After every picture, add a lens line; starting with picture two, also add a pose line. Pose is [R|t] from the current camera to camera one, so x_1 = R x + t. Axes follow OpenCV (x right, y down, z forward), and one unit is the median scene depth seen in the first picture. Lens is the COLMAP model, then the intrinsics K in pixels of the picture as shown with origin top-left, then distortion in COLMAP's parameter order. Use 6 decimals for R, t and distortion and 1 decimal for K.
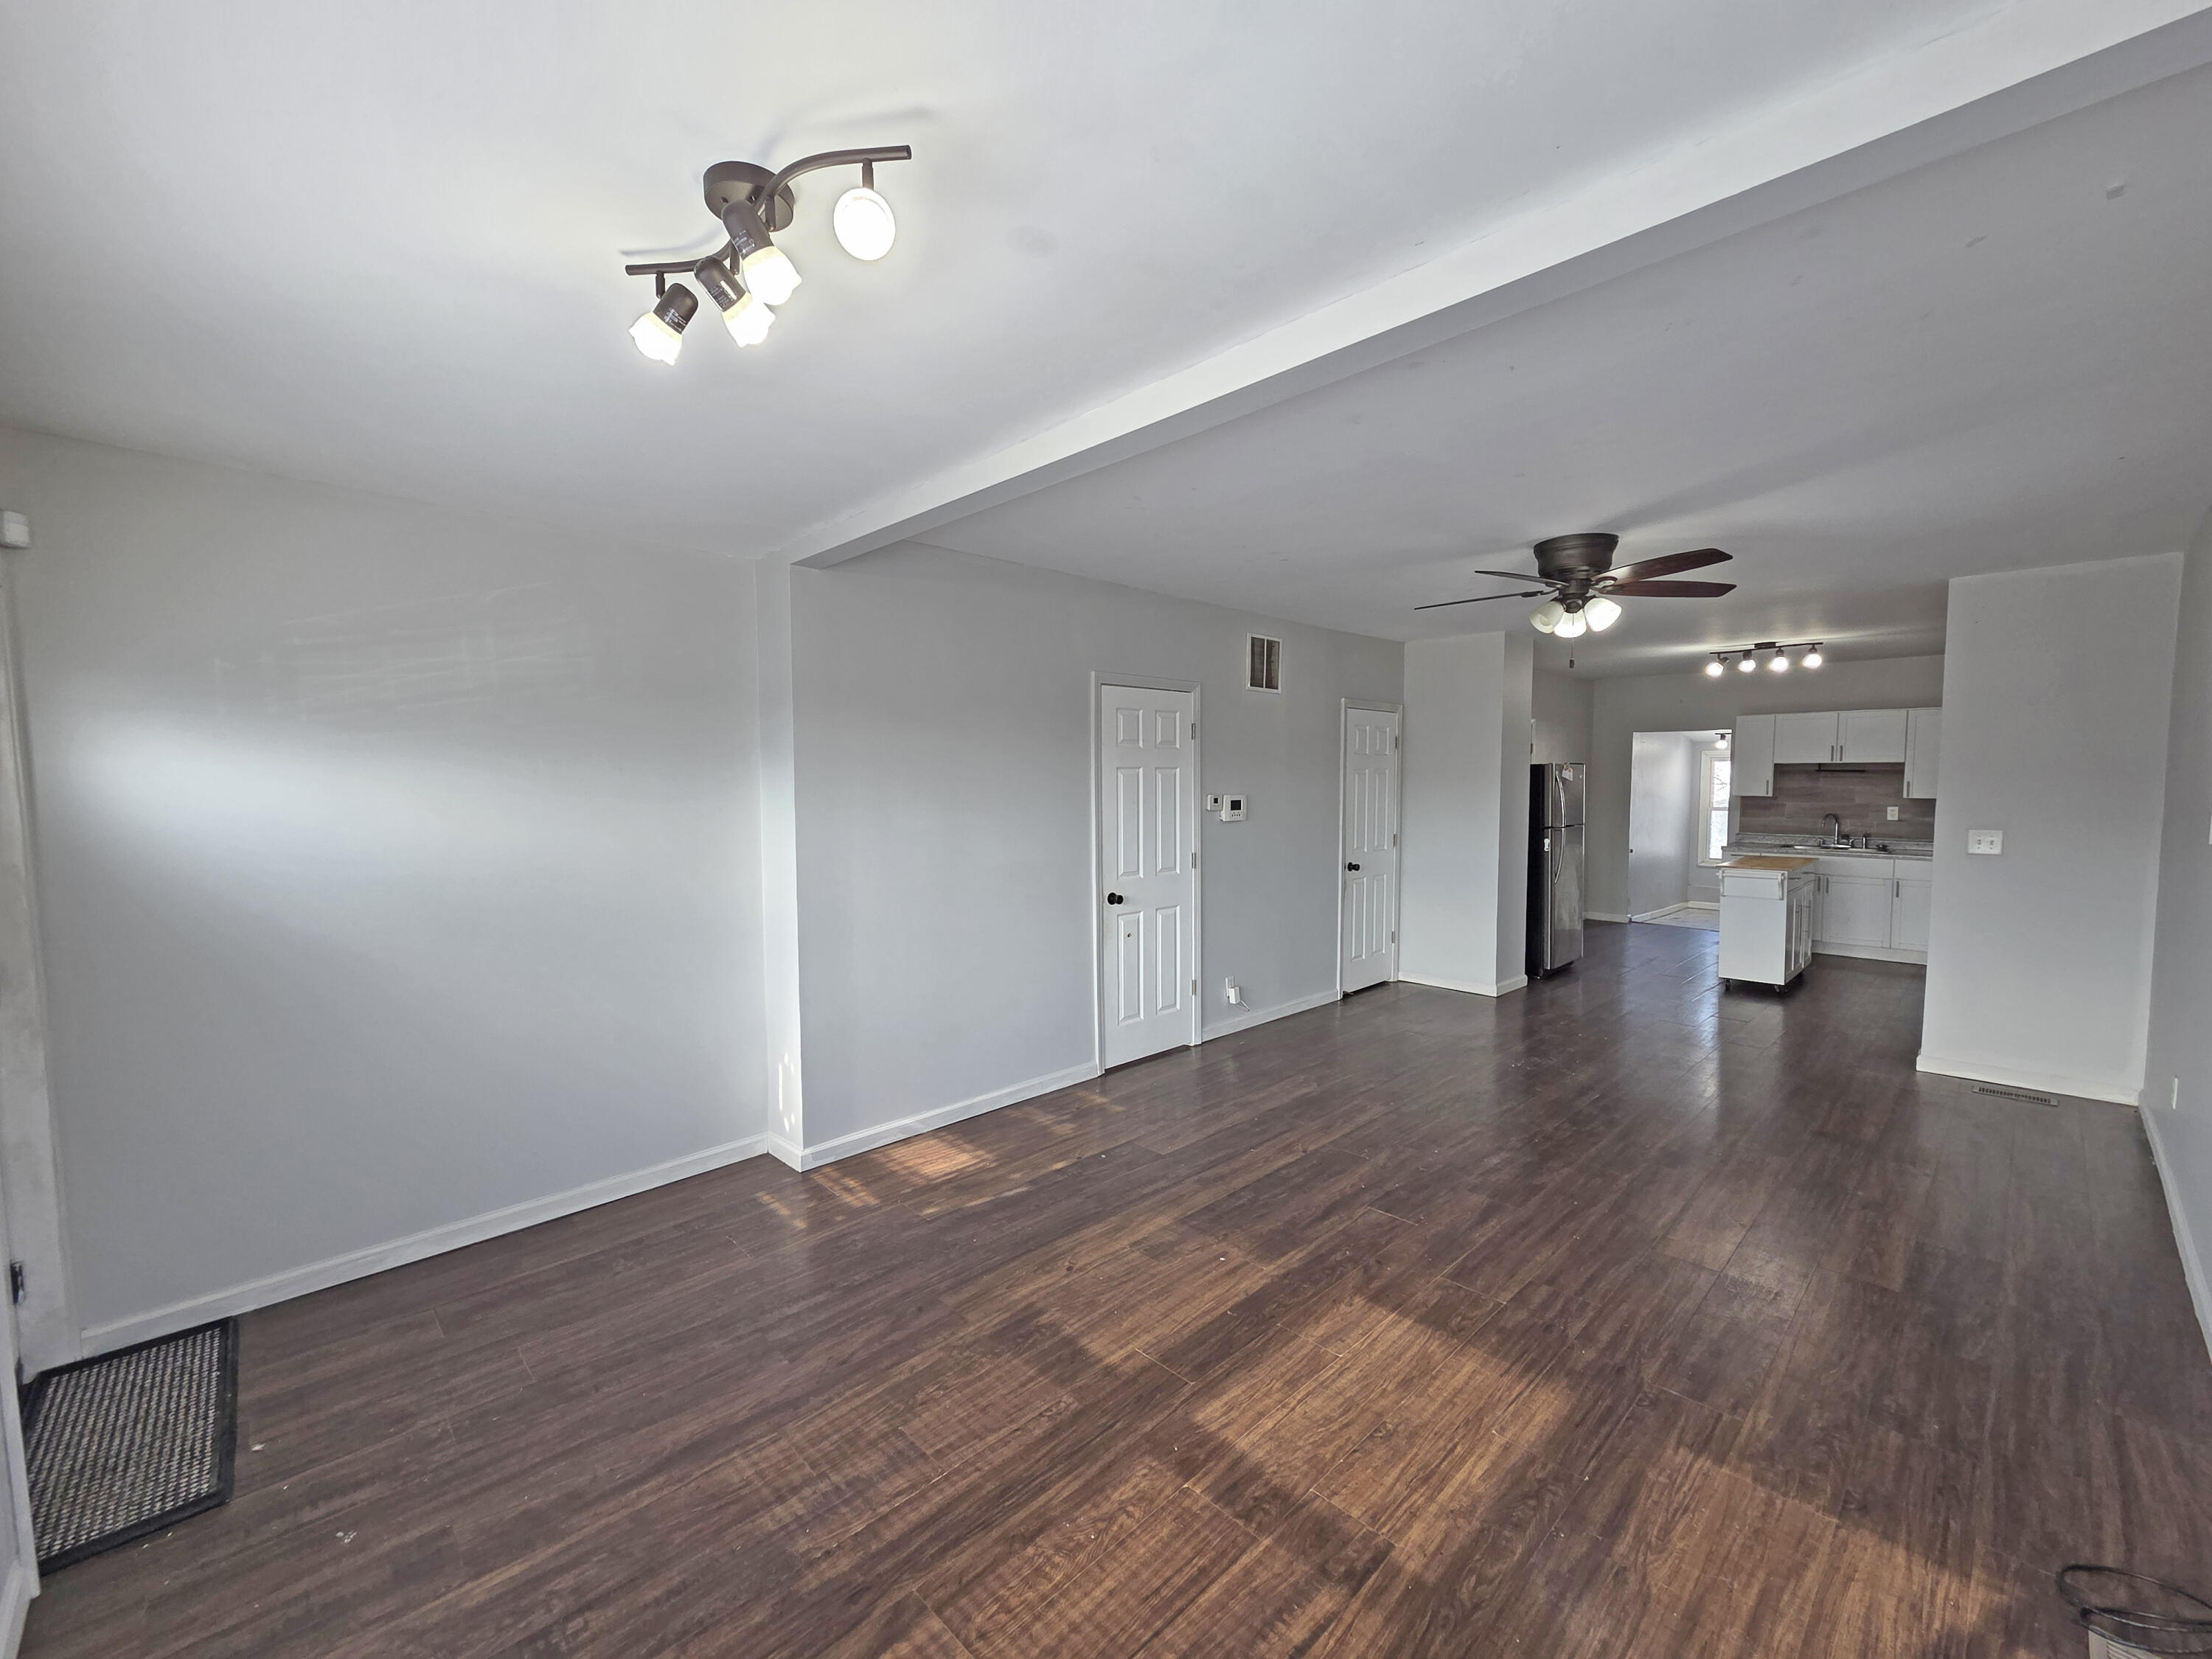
lens RADIAL K [[902.6, 0, 1088.0], [0, 902.6, 824.3], [0, 0, 1]] dist [-0.000433, -0.003315]
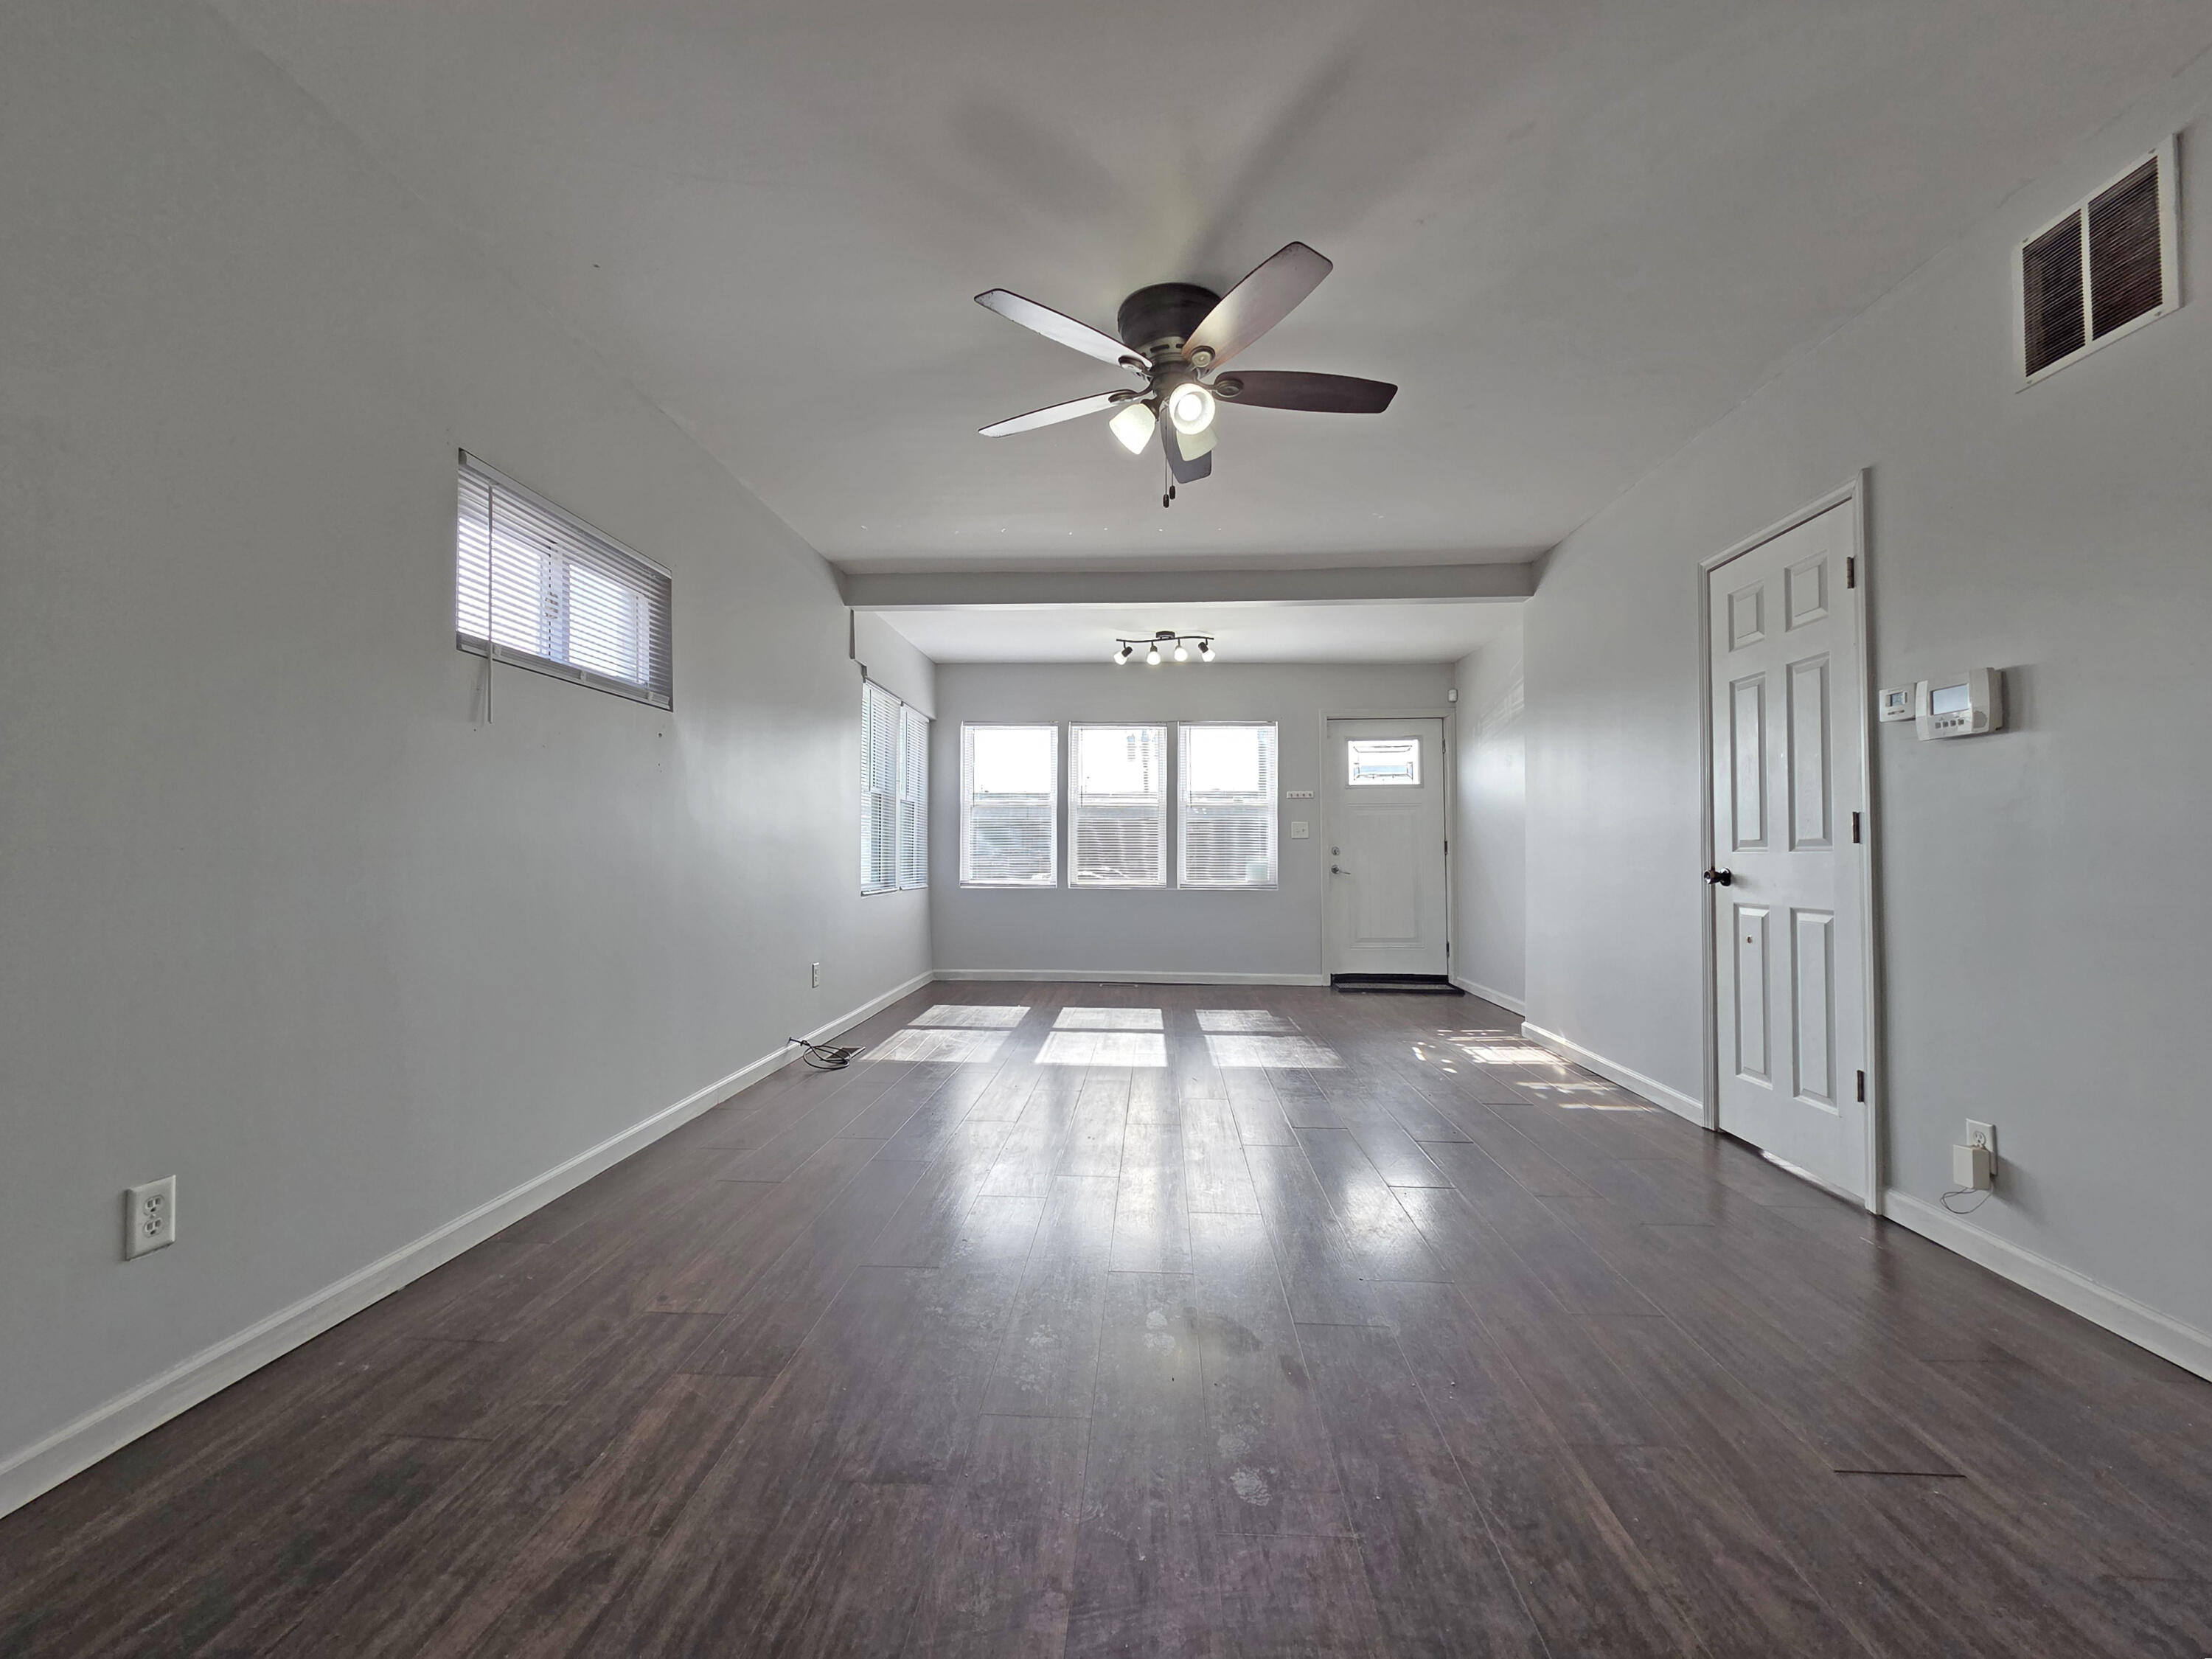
lens RADIAL K [[919.9, 0, 1097.0], [0, 919.9, 830.5], [0, 0, 1]] dist [0.000078, -0.000435]
pose [[-0.729835, -0.008842, -0.683566, 0.895159], [-0.030048, 0.999365, 0.019155, 0.051694], [0.682962, 0.034520, -0.729638, 1.255544]]
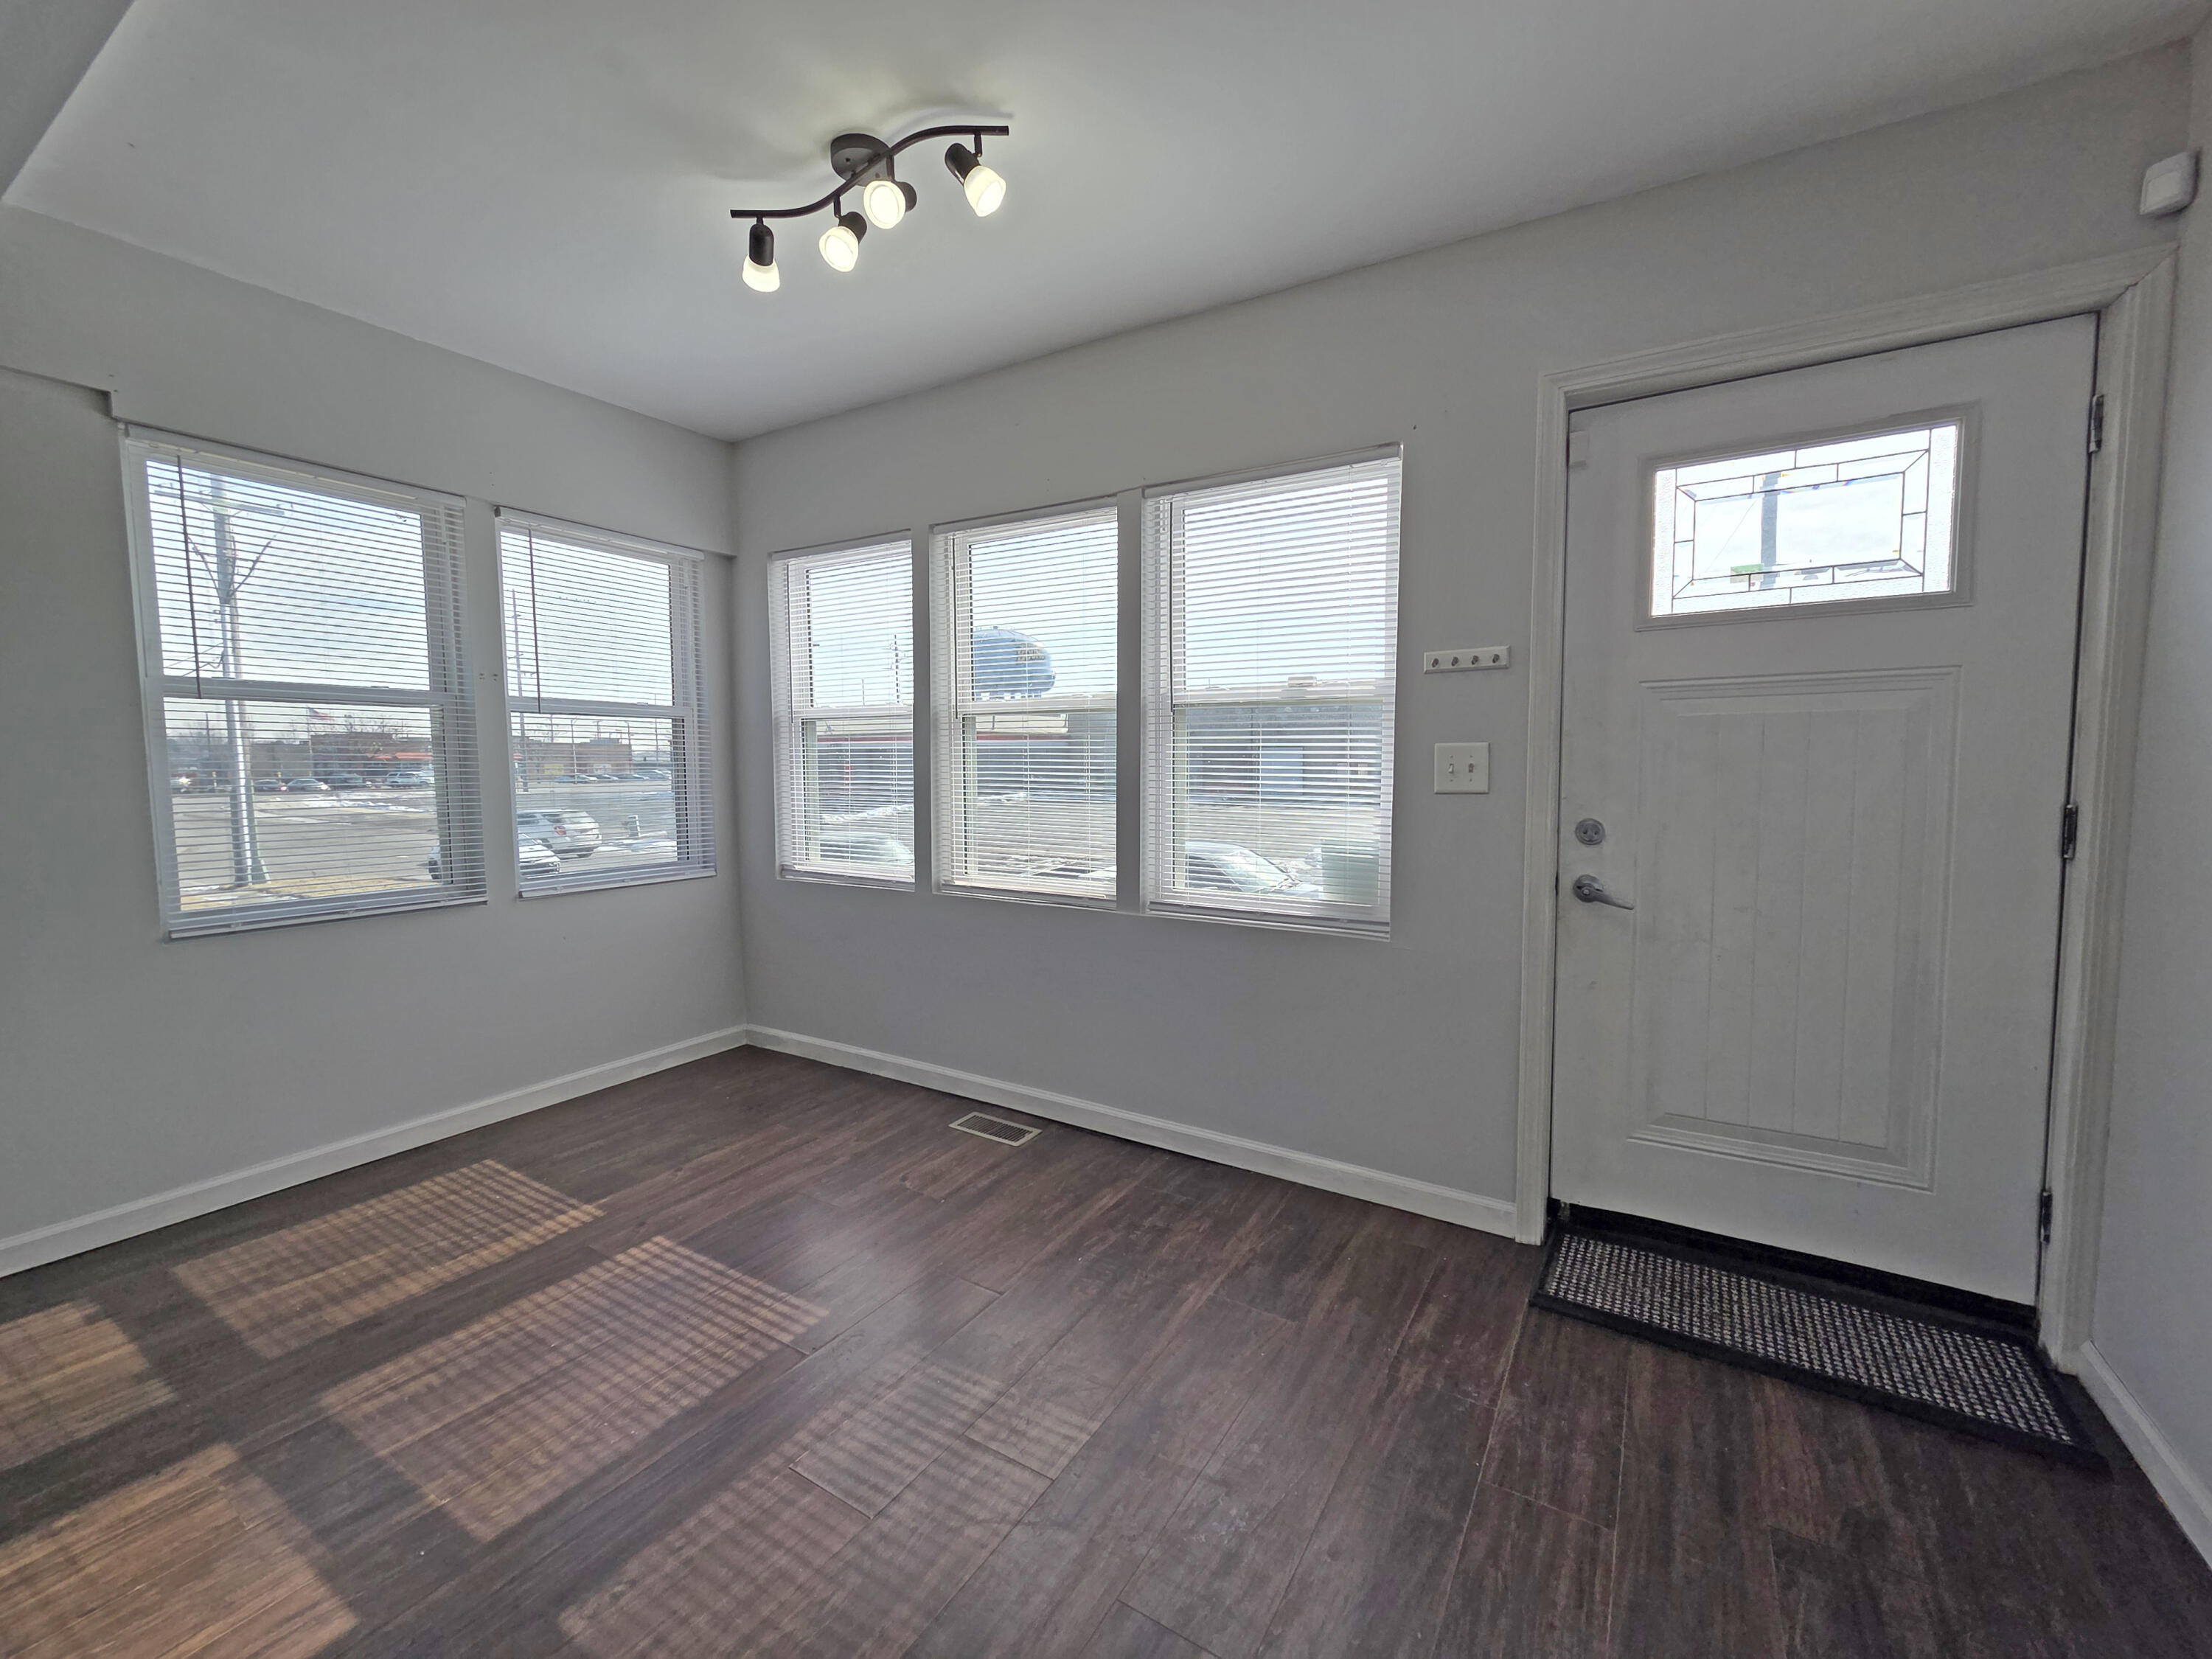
lens RADIAL K [[893.0, 0, 1091.1], [0, 893.0, 831.3], [0, 0, 1]] dist [-0.001960, -0.000298]
pose [[-0.965033, 0.031567, -0.260219, -0.100220], [-0.000919, 0.992309, 0.123784, 0.044276], [0.262125, 0.119694, -0.957582, 0.778293]]
